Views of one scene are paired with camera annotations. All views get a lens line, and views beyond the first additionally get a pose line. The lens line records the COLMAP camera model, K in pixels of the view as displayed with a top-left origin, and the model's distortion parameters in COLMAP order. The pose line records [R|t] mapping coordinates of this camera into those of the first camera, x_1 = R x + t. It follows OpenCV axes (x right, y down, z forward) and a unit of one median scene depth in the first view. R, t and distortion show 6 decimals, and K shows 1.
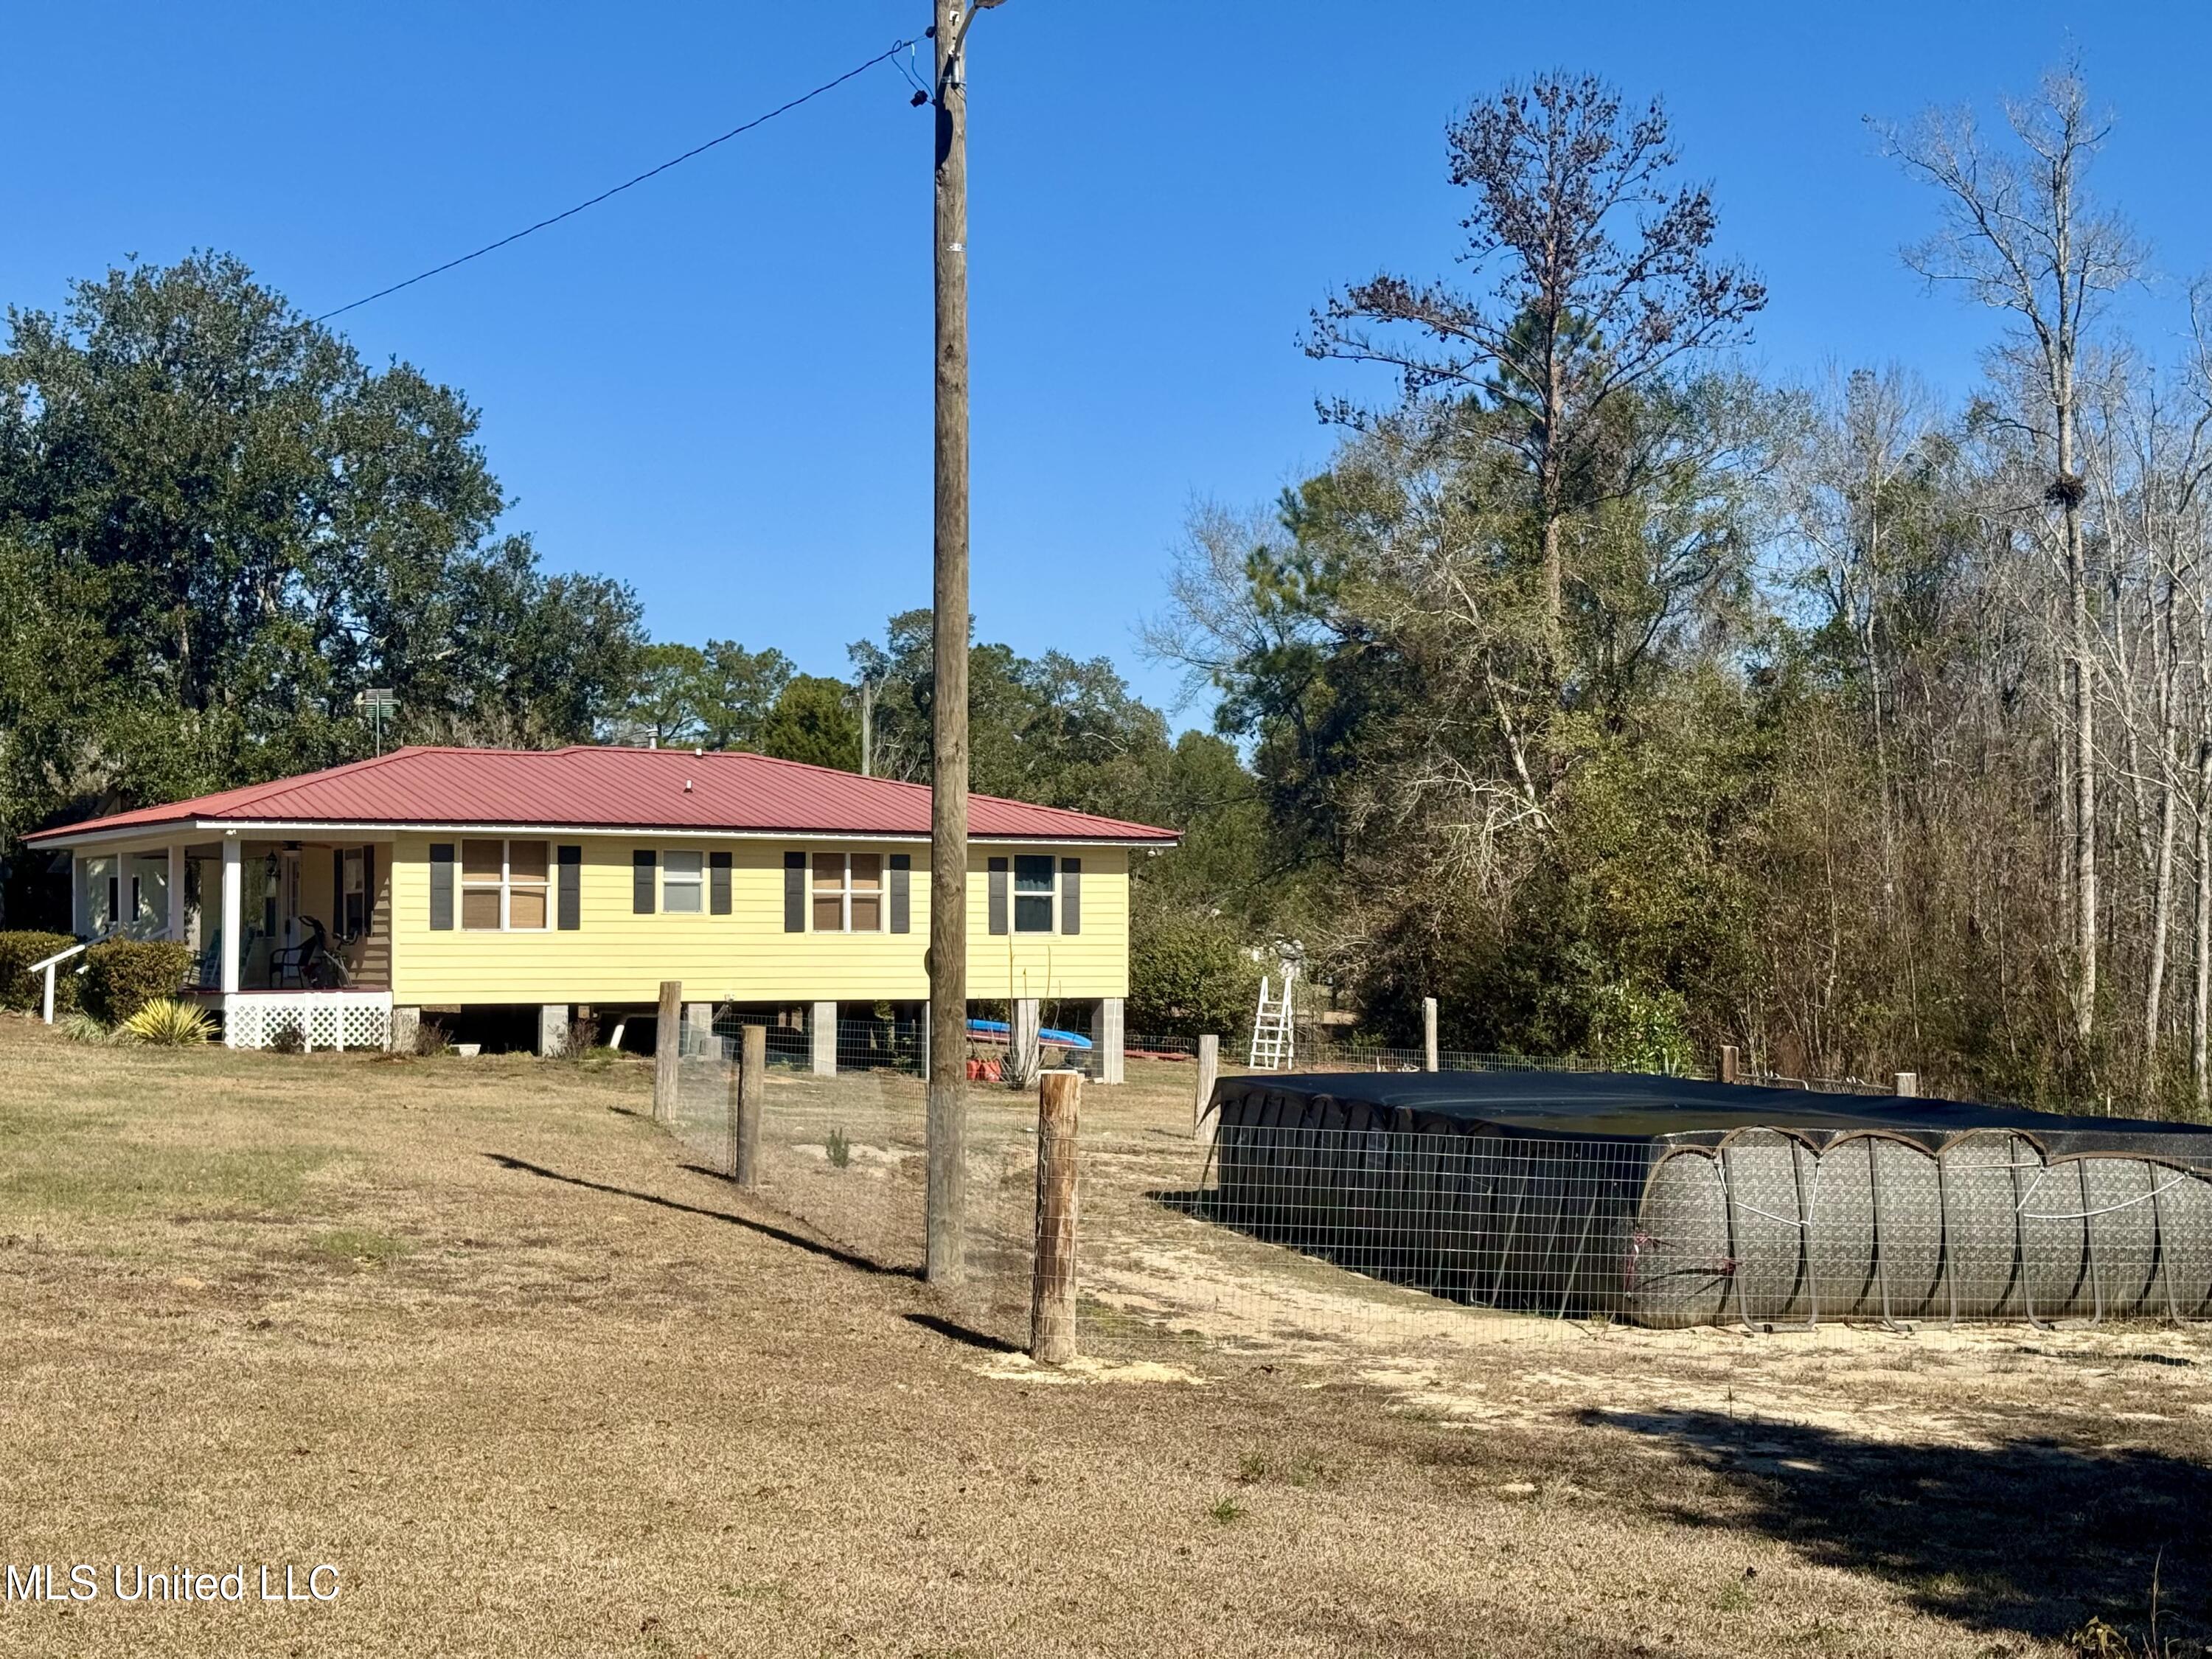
lens RADIAL K [[3158.2, 0, 1110.8], [0, 3158.2, 835.3], [0, 0, 1]] dist [0.108423, 0.000000]
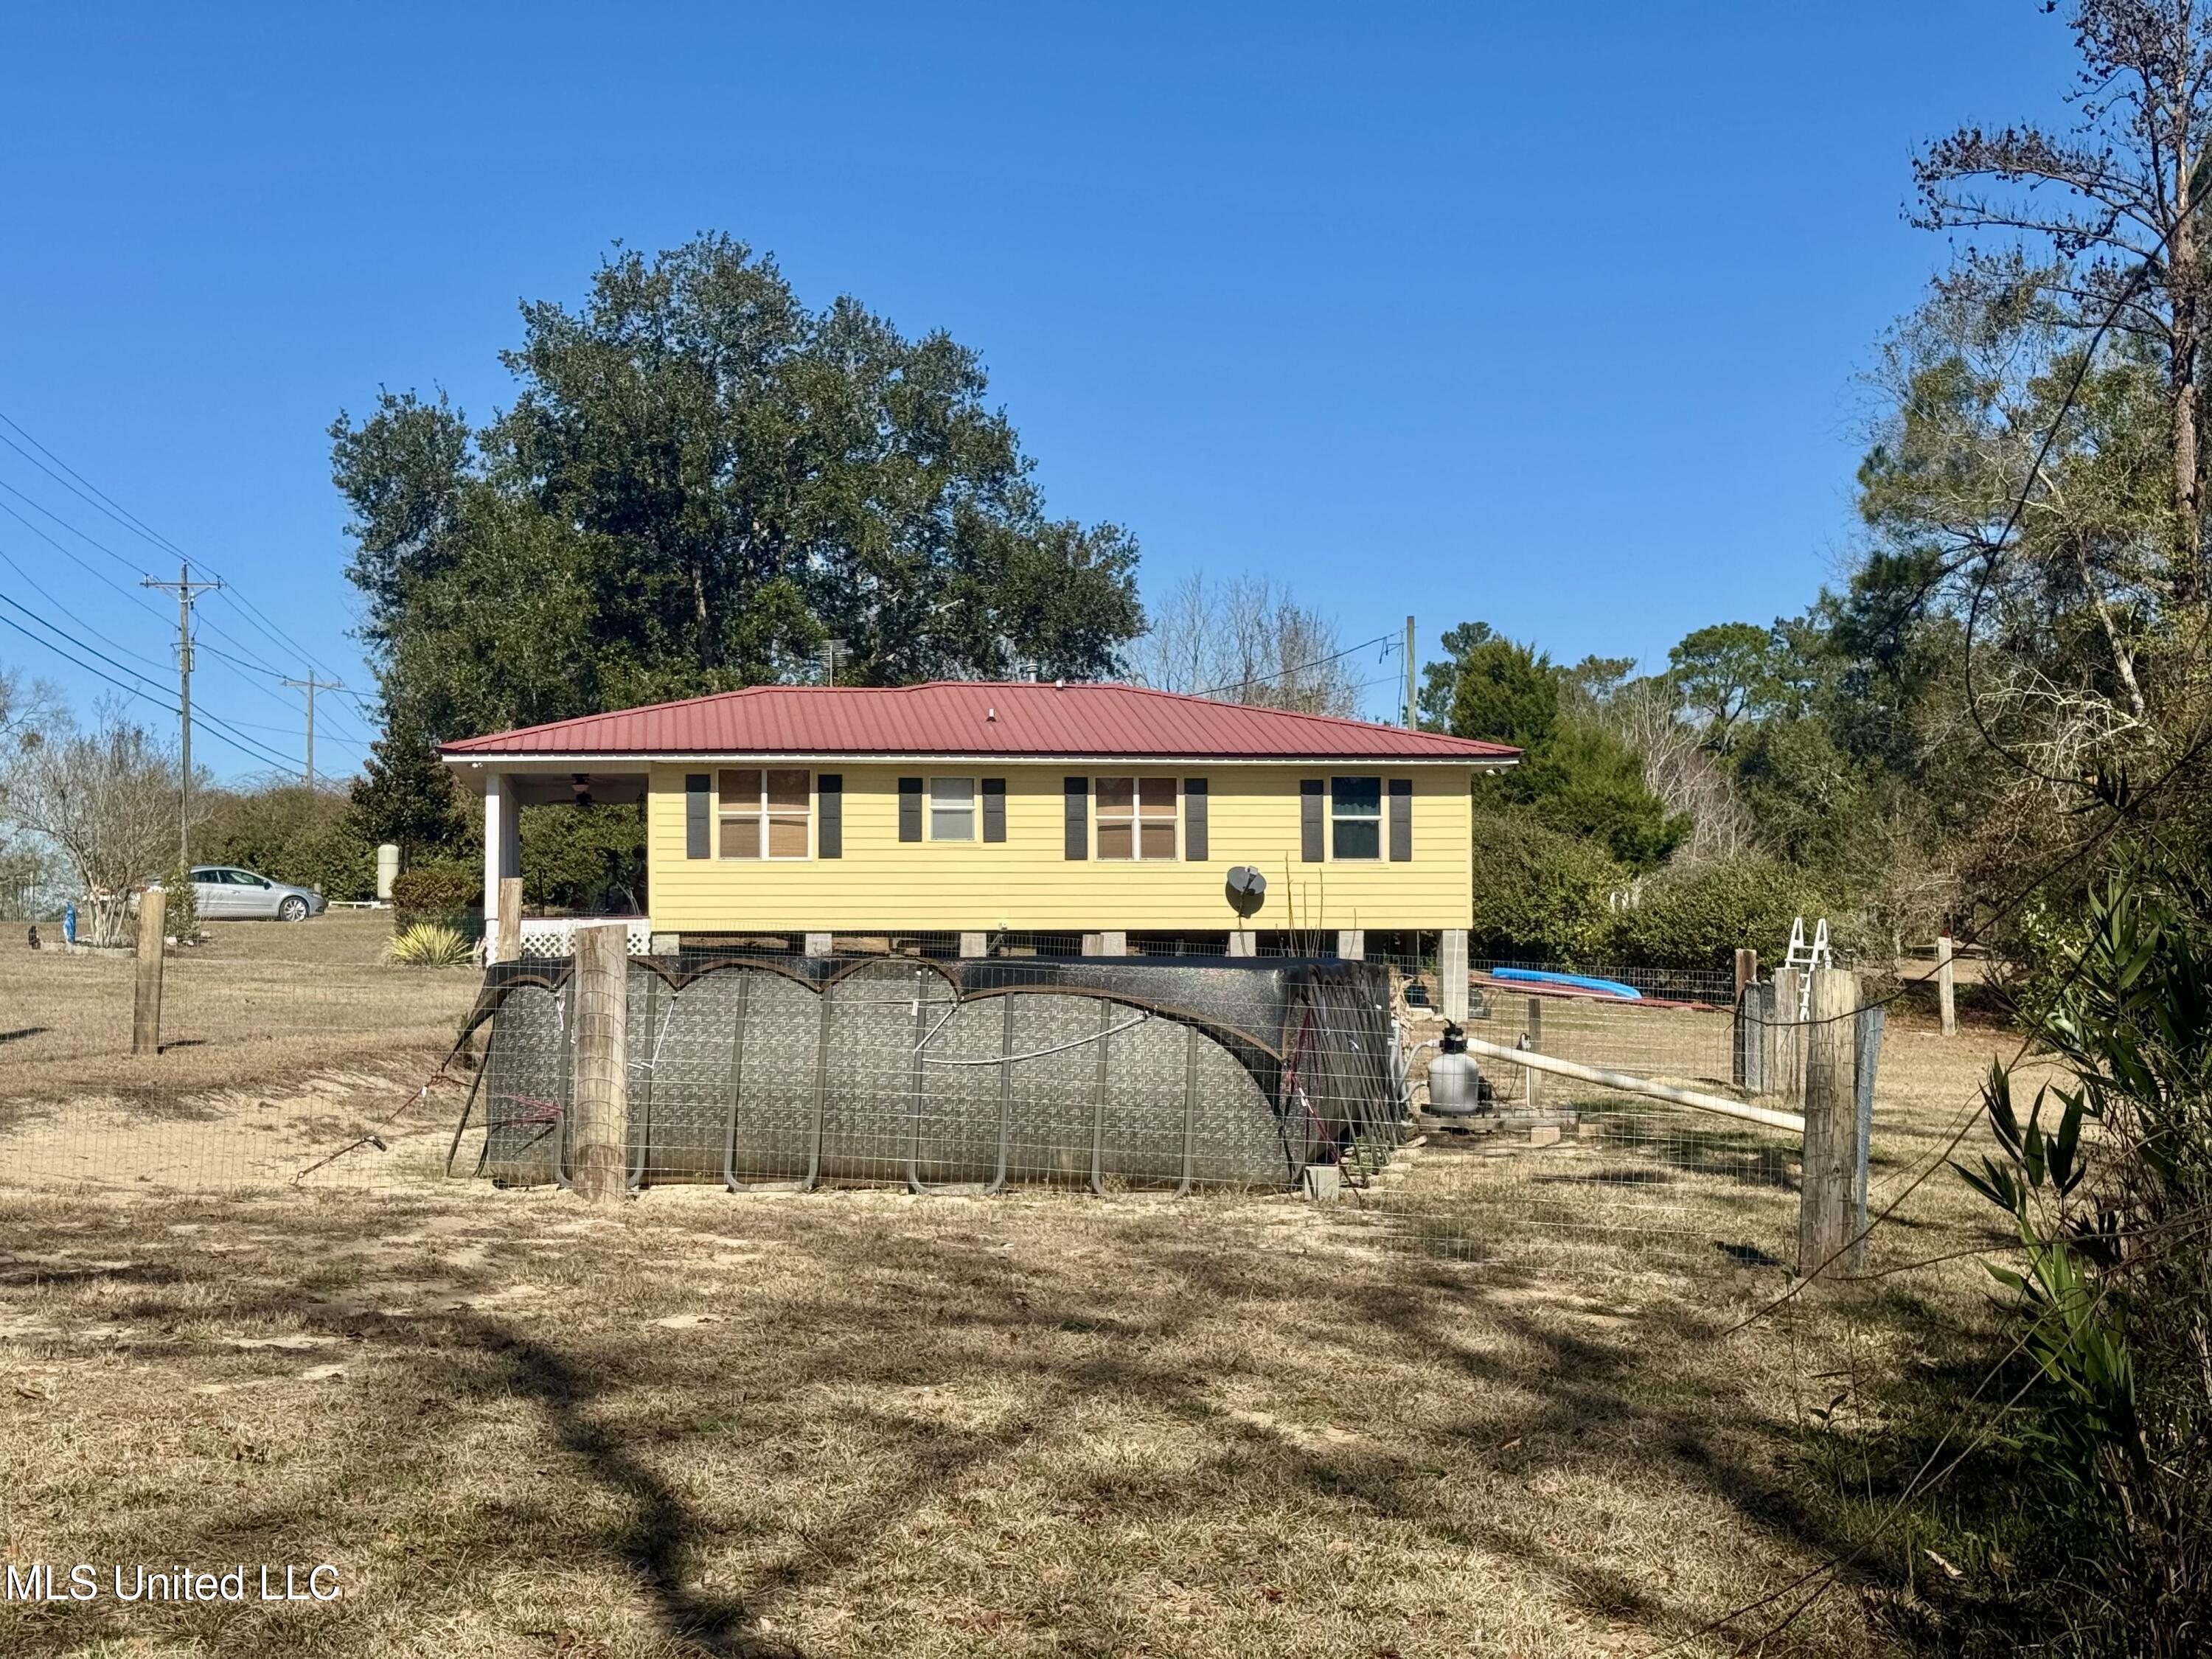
lens RADIAL K [[3158.2, 0, 1110.0], [0, 3158.2, 822.9], [0, 0, 1]] dist [0.108423, 0.000000]
pose [[0.911532, -0.022790, -0.410597, 0.310589], [0.019646, 0.999736, -0.011875, 0.031289], [0.410760, 0.002758, 0.911740, 0.122324]]
